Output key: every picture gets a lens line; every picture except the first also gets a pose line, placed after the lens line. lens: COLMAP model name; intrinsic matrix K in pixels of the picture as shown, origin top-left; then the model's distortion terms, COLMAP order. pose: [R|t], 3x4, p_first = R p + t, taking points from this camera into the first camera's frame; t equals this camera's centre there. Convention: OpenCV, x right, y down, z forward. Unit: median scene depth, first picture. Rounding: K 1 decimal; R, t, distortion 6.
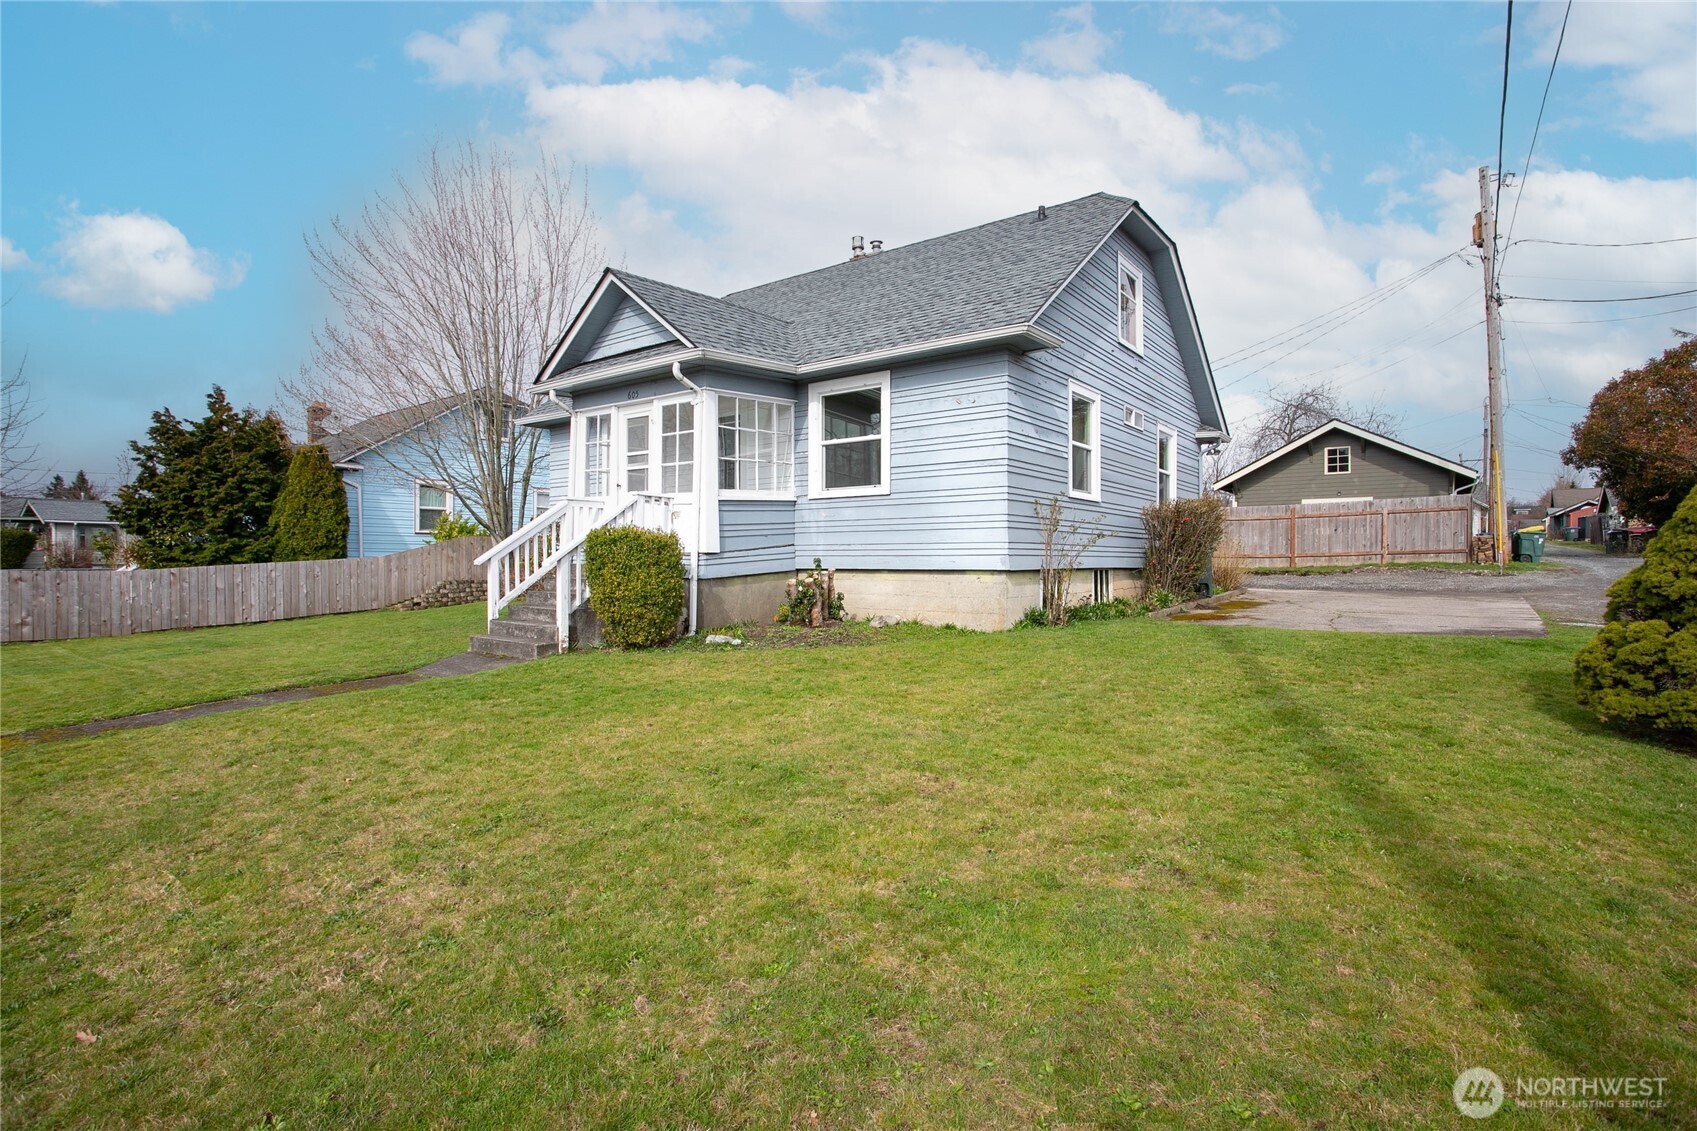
lens RADIAL K [[821.8, 0, 848.5], [0, 821.8, 565.5], [0, 0, 1]] dist [-0.074413, 0.030524]
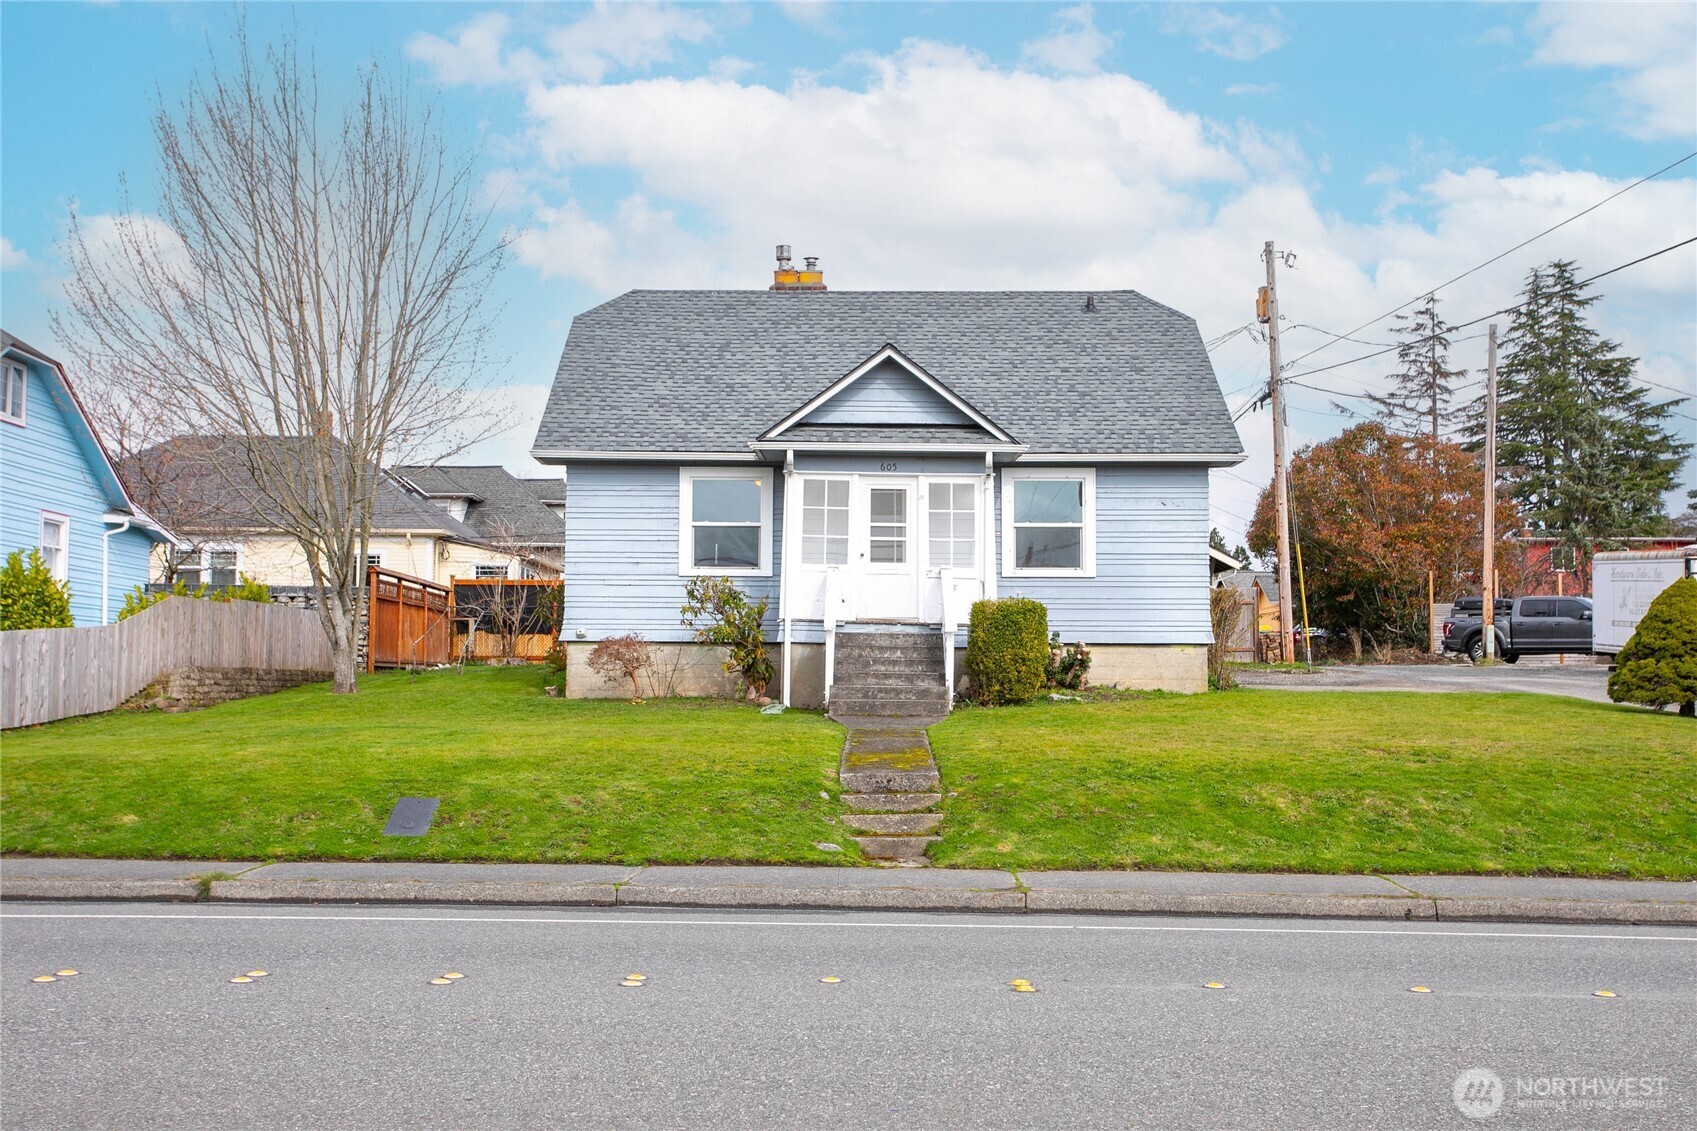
lens RADIAL K [[1797.1, 0, 848.5], [0, 1797.1, 565.5], [0, 0, 1]] dist [0.045493, 0.014655]
pose [[0.800649, 0.045533, 0.597401, -1.693277], [-0.000501, 0.997159, -0.075330, 0.083959], [-0.599134, 0.060014, 0.798397, -0.774878]]
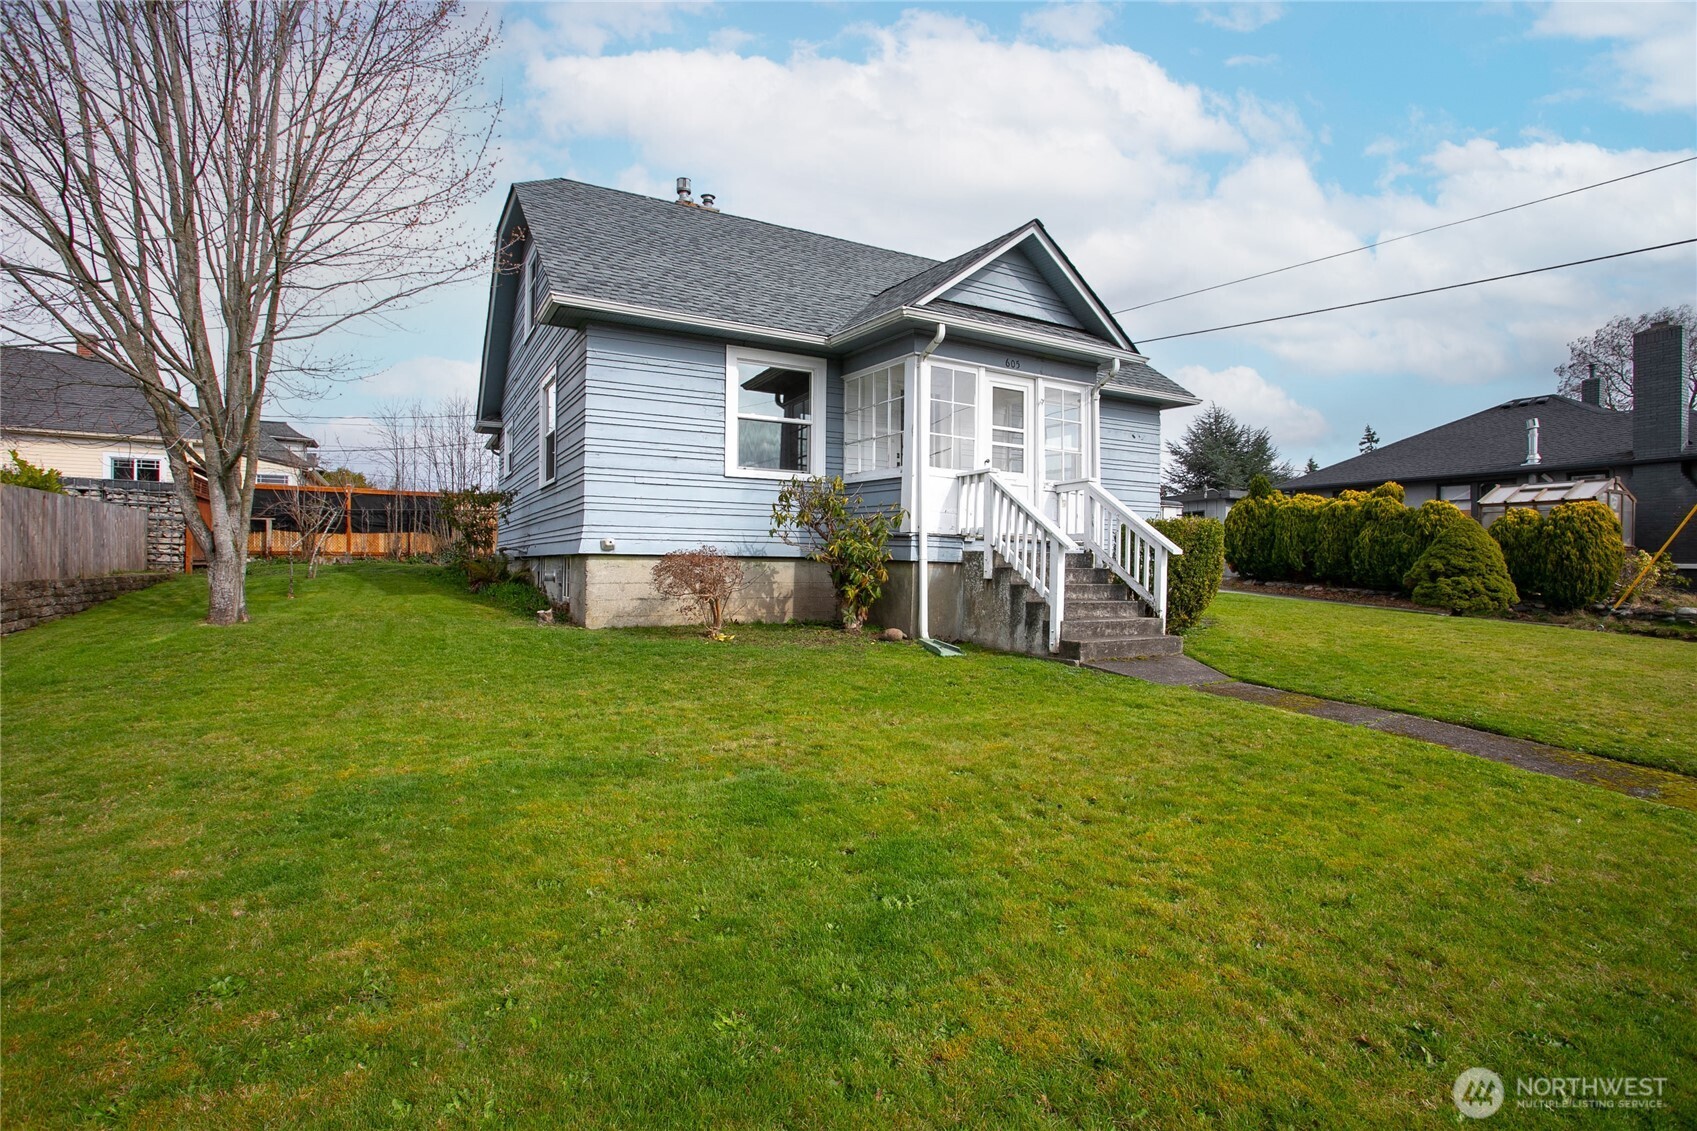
lens RADIAL K [[821.8, 0, 848.5], [0, 821.8, 565.5], [0, 0, 1]] dist [-0.074413, 0.030524]
pose [[0.403651, 0.000574, 0.914913, -1.199291], [-0.002354, 0.999997, 0.000411, 0.012835], [-0.914910, -0.002320, 0.403651, 0.832614]]
